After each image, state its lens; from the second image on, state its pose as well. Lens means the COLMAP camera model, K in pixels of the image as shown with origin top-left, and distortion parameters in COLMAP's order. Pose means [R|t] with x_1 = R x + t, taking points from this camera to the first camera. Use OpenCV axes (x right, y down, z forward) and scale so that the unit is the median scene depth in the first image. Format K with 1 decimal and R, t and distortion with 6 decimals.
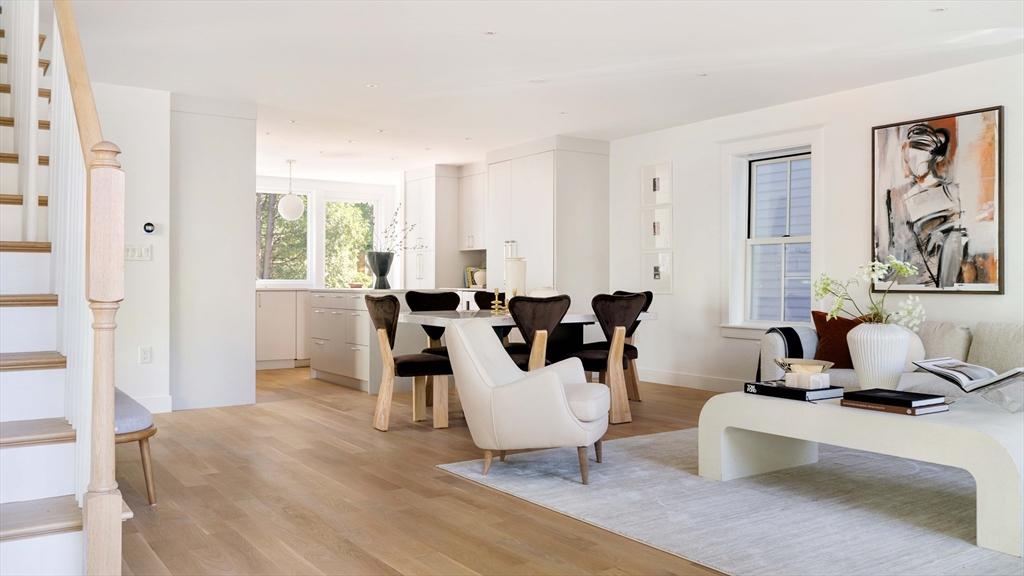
lens RADIAL K [[807.7, 0, 495.9], [0, 807.7, 285.3], [0, 0, 1]] dist [-0.020648, -0.019429]
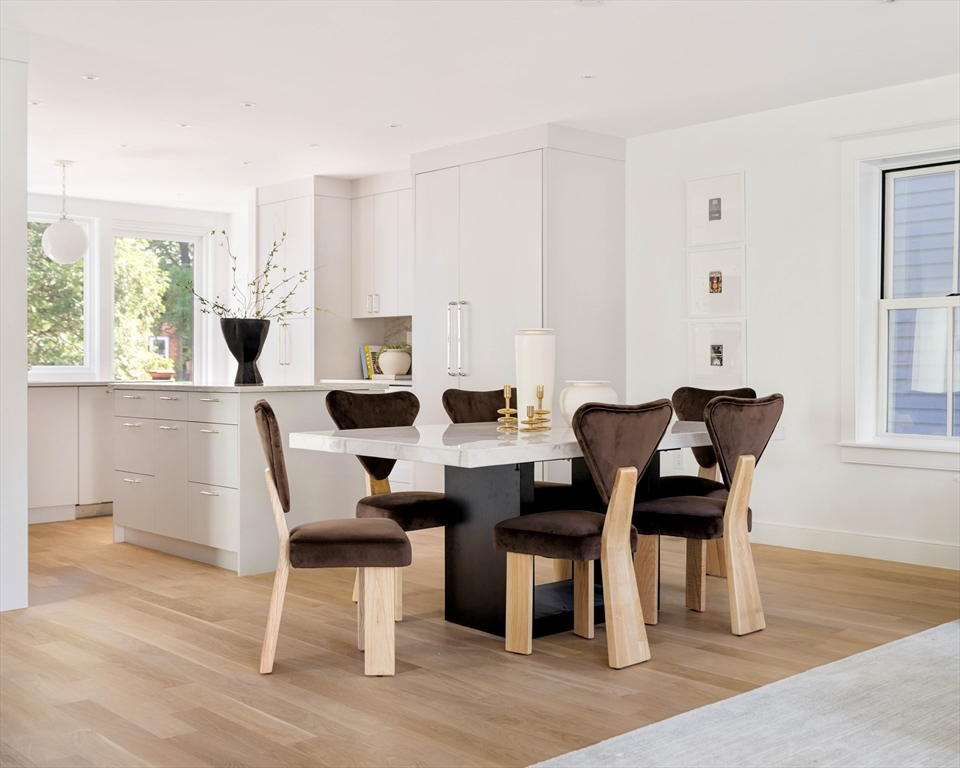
lens RADIAL K [[1085.3, 0, 473.8], [0, 1085.3, 368.2], [0, 0, 1]] dist [0.006994, 0.000000]
pose [[0.988395, -0.003253, 0.151873, -0.120886], [0.003360, 0.999994, -0.000445, -0.006996], [-0.151871, 0.000950, 0.988400, 0.264067]]
